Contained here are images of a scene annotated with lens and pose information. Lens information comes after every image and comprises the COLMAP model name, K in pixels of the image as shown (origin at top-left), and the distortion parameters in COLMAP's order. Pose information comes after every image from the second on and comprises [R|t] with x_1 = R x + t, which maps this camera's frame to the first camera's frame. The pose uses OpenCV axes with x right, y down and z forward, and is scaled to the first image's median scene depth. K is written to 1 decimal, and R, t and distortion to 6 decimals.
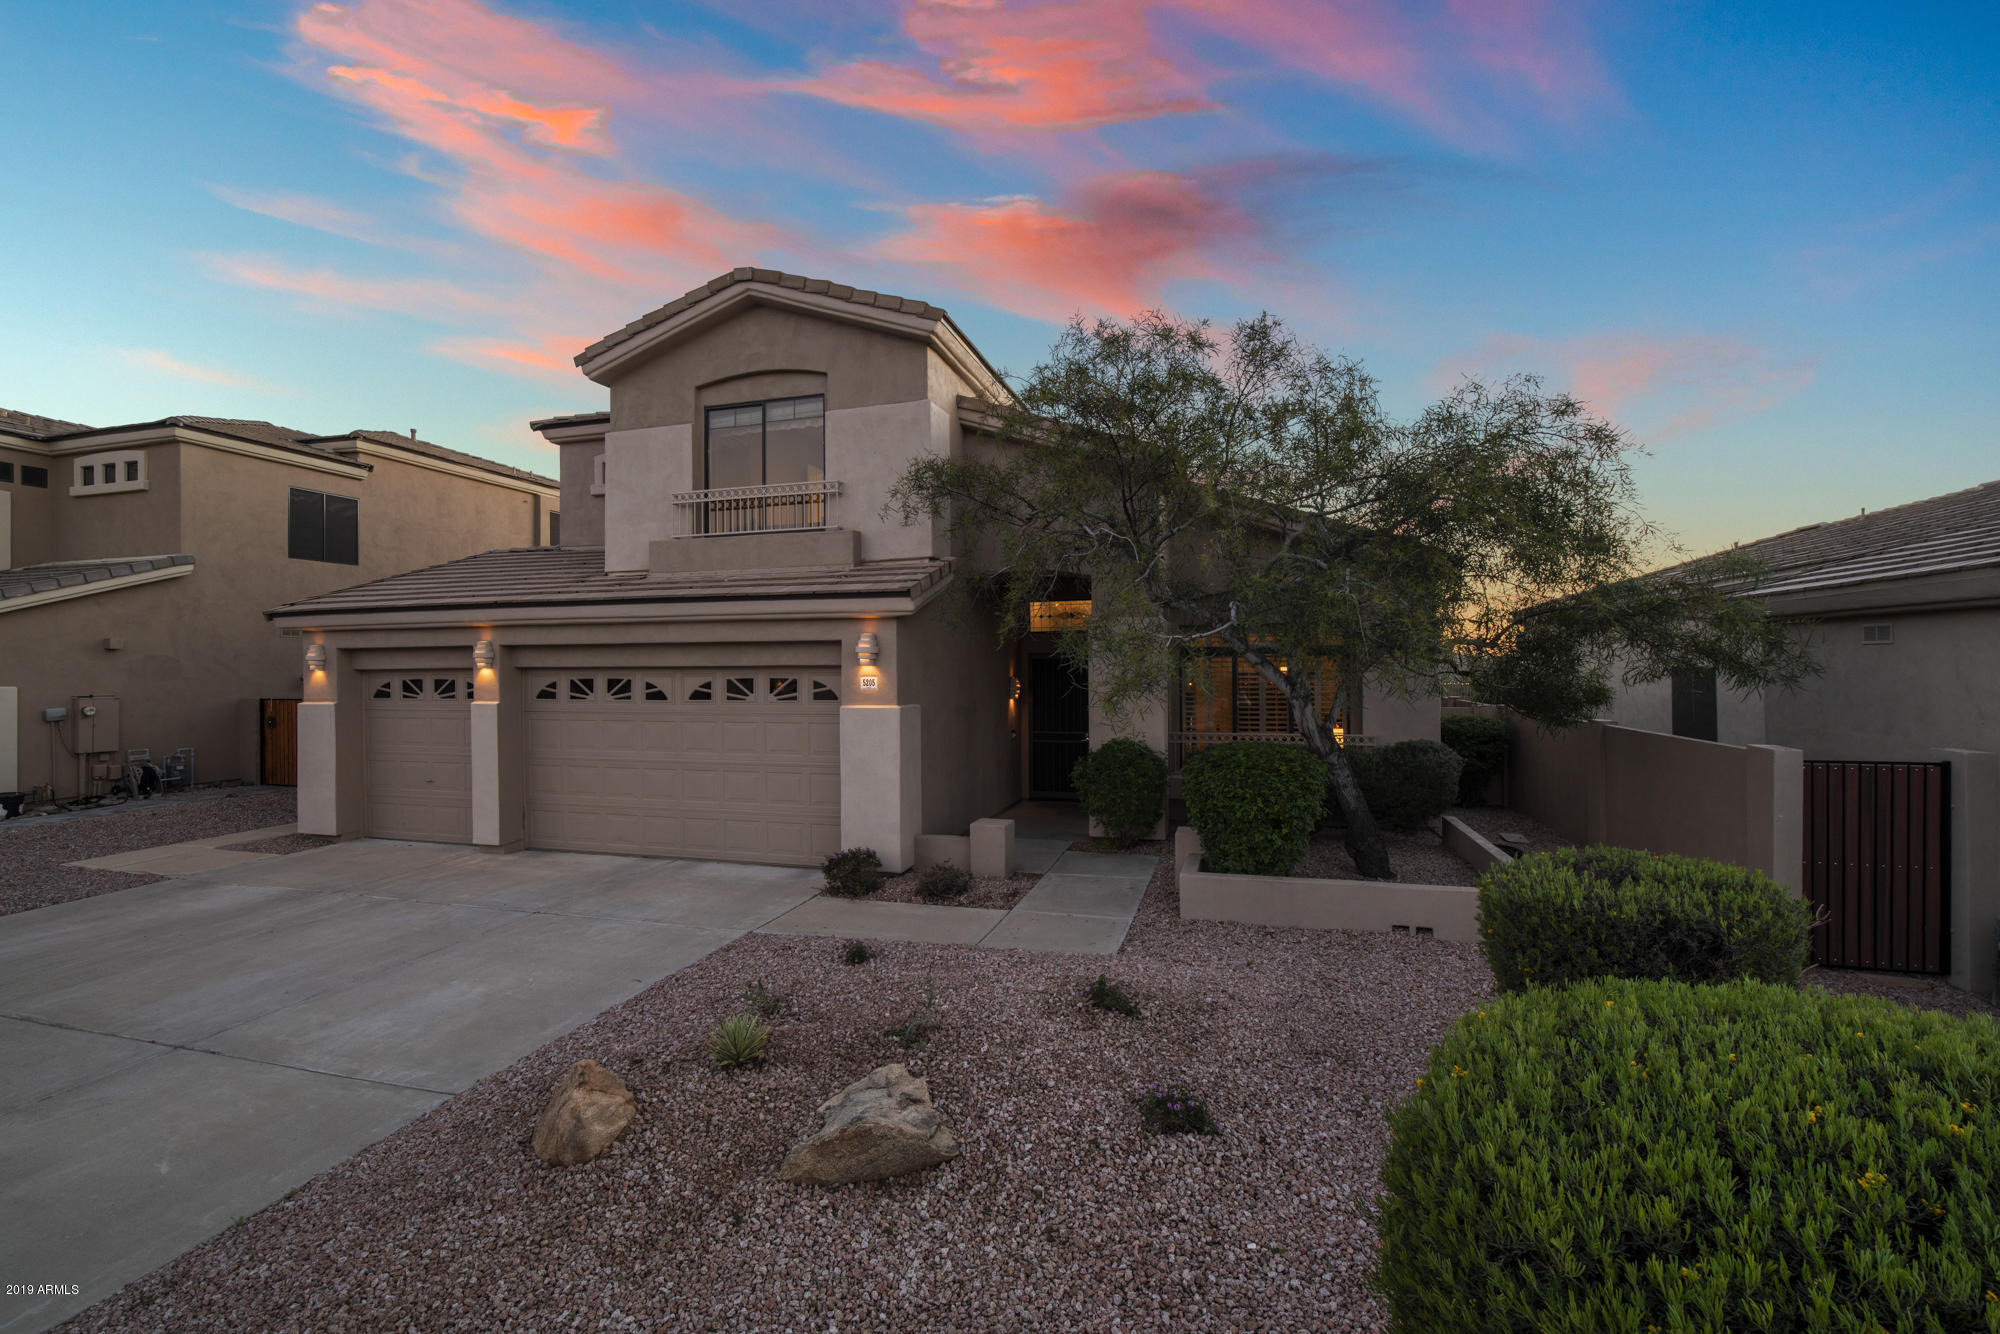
lens RADIAL K [[852.5, 0, 1002.3], [0, 852.5, 669.2], [0, 0, 1]] dist [-0.010882, 0.000445]
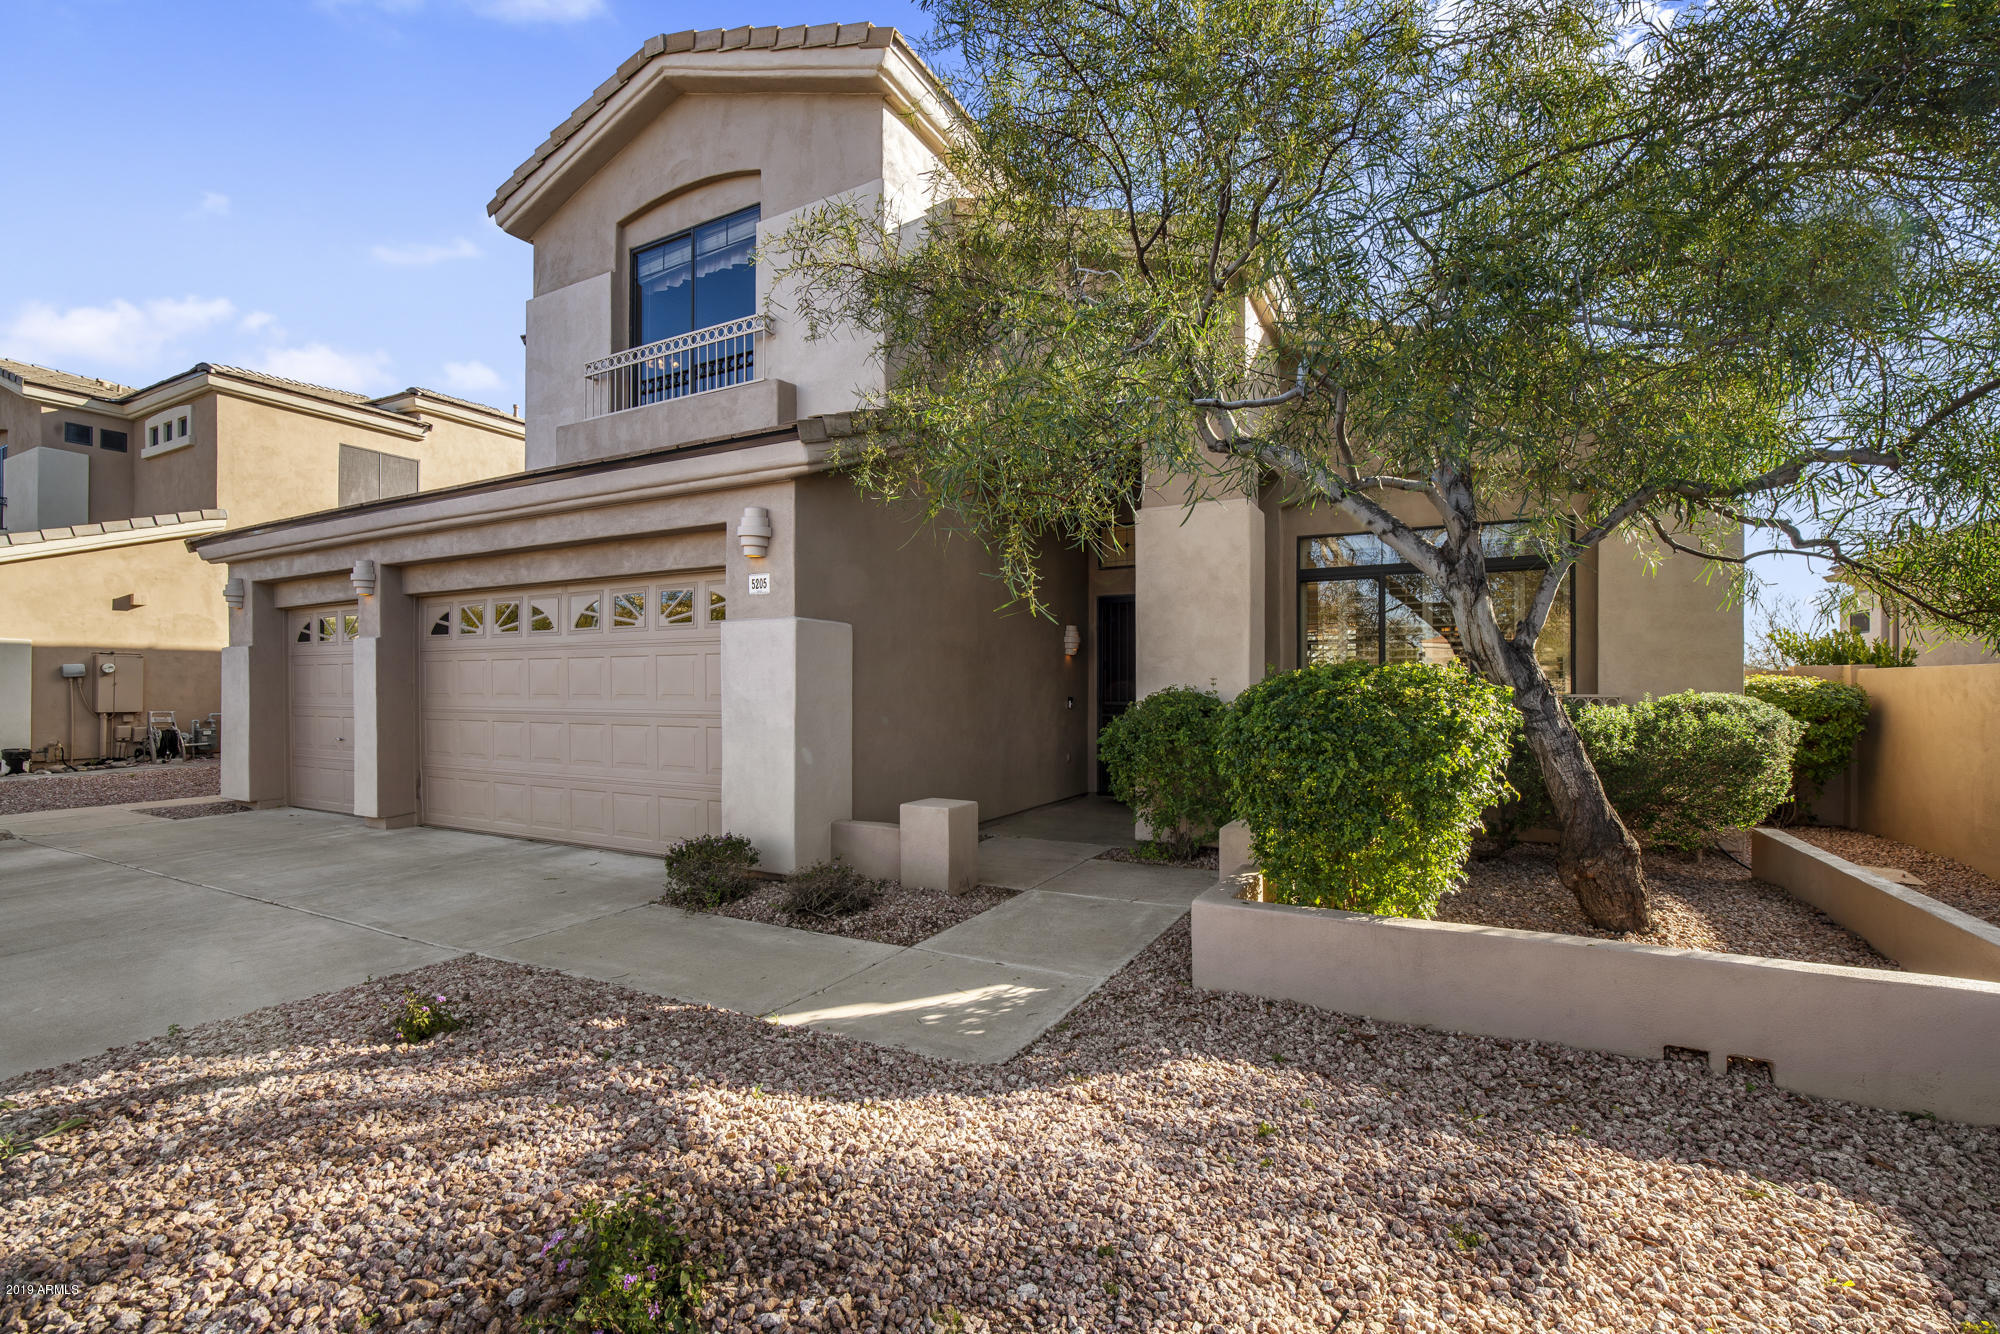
lens RADIAL K [[865.0, 0, 1012.3], [0, 865.0, 684.2], [0, 0, 1]] dist [-0.011829, 0.000426]
pose [[0.979601, 0.007166, -0.200823, 0.150457], [-0.007889, 0.999965, -0.002804, 0.082994], [0.200796, 0.004331, 0.979623, 0.344363]]
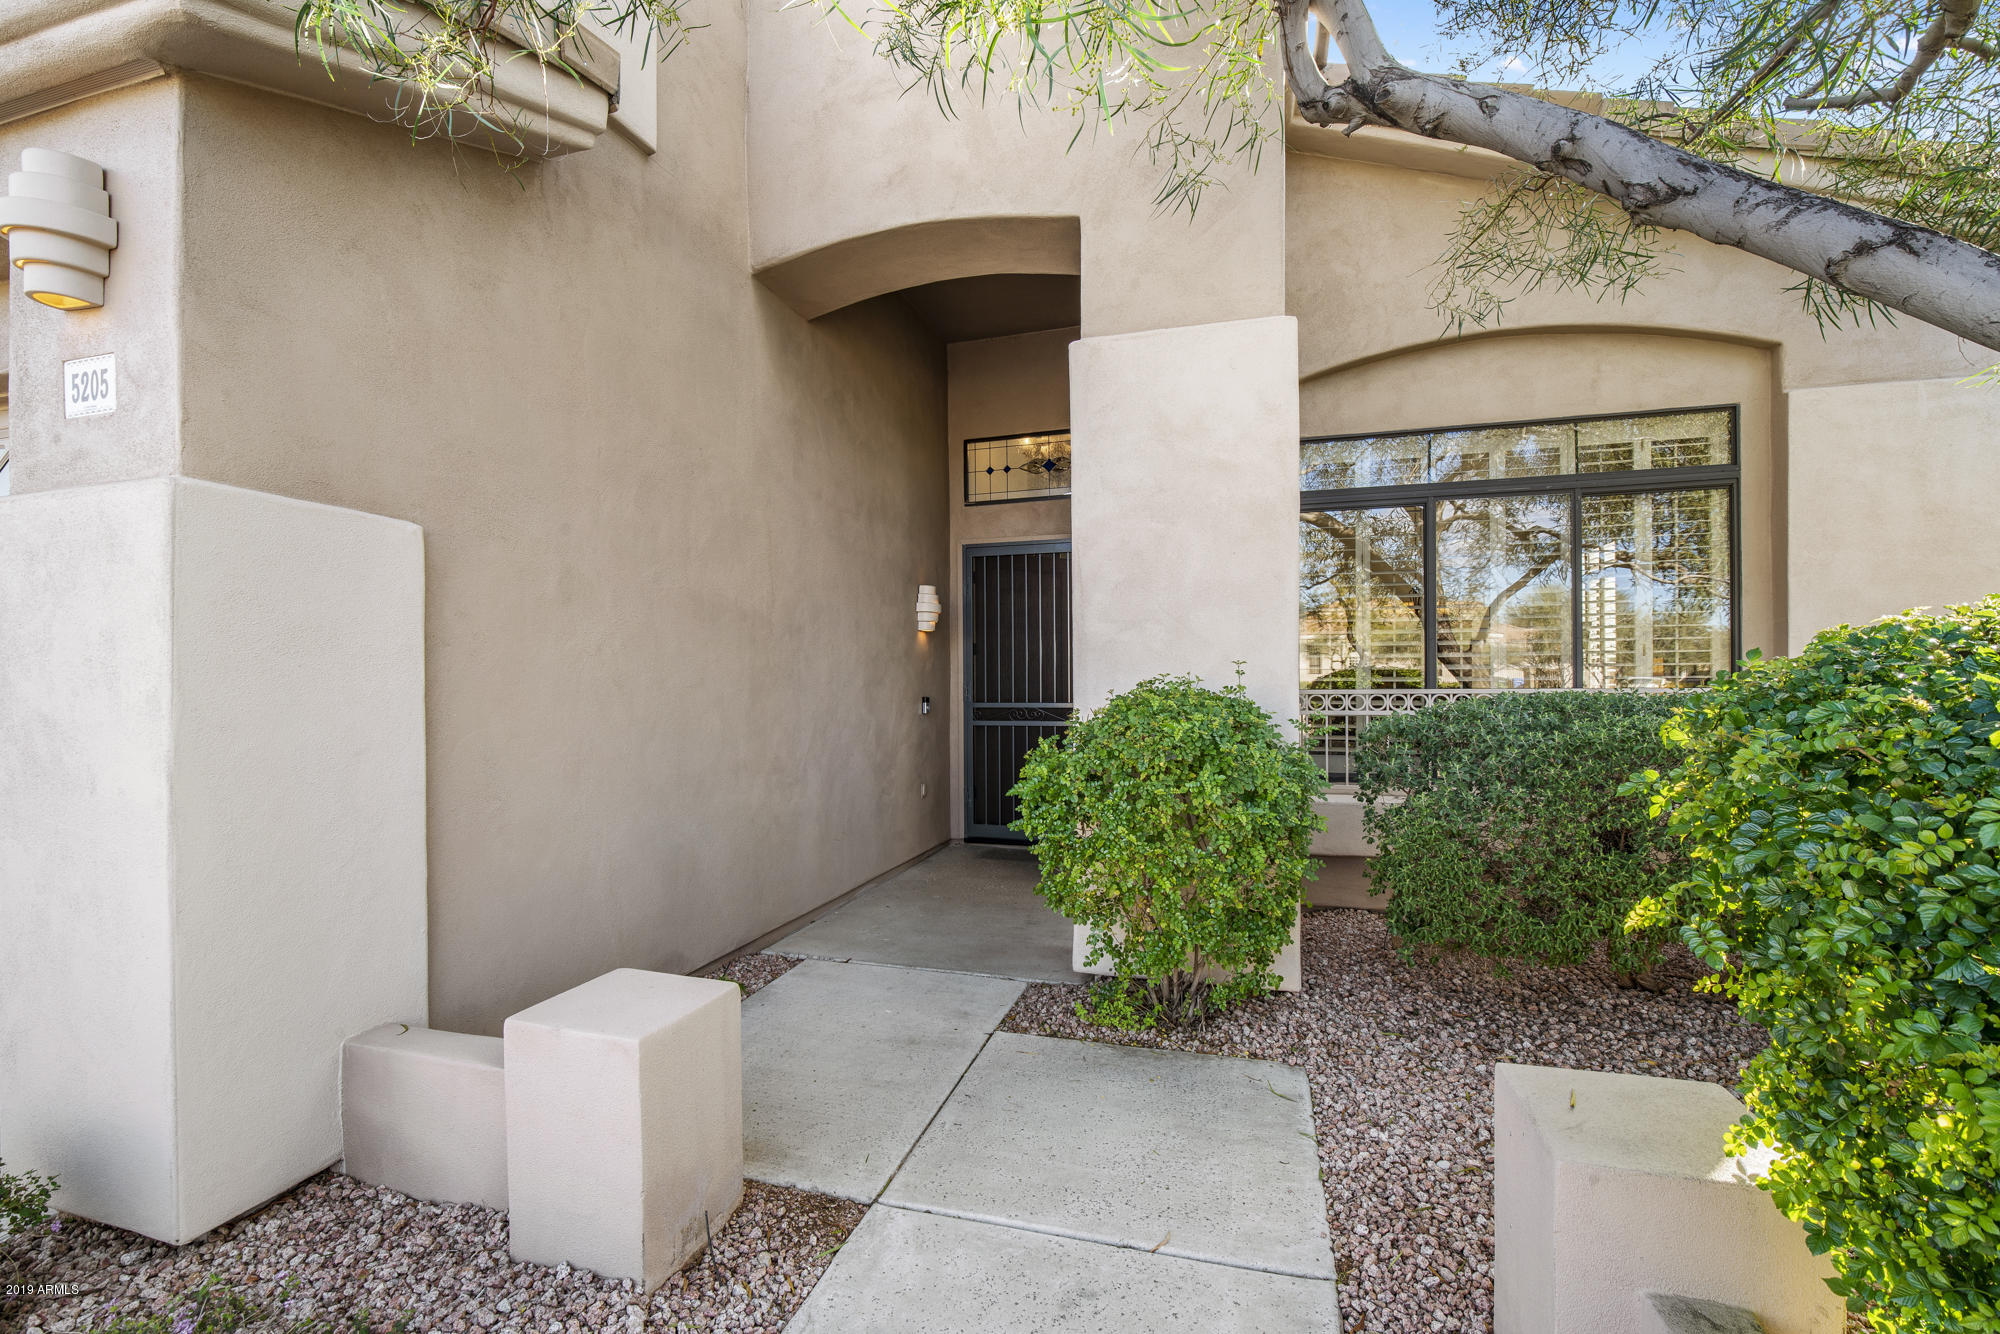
lens RADIAL K [[865.0, 0, 997.5], [0, 865.0, 672.0], [0, 0, 1]] dist [-0.011829, 0.000426]
pose [[0.999830, 0.001542, -0.018374, 0.081595], [-0.001757, 0.999930, -0.011695, 0.083860], [0.018355, 0.011725, 0.999763, 0.688039]]
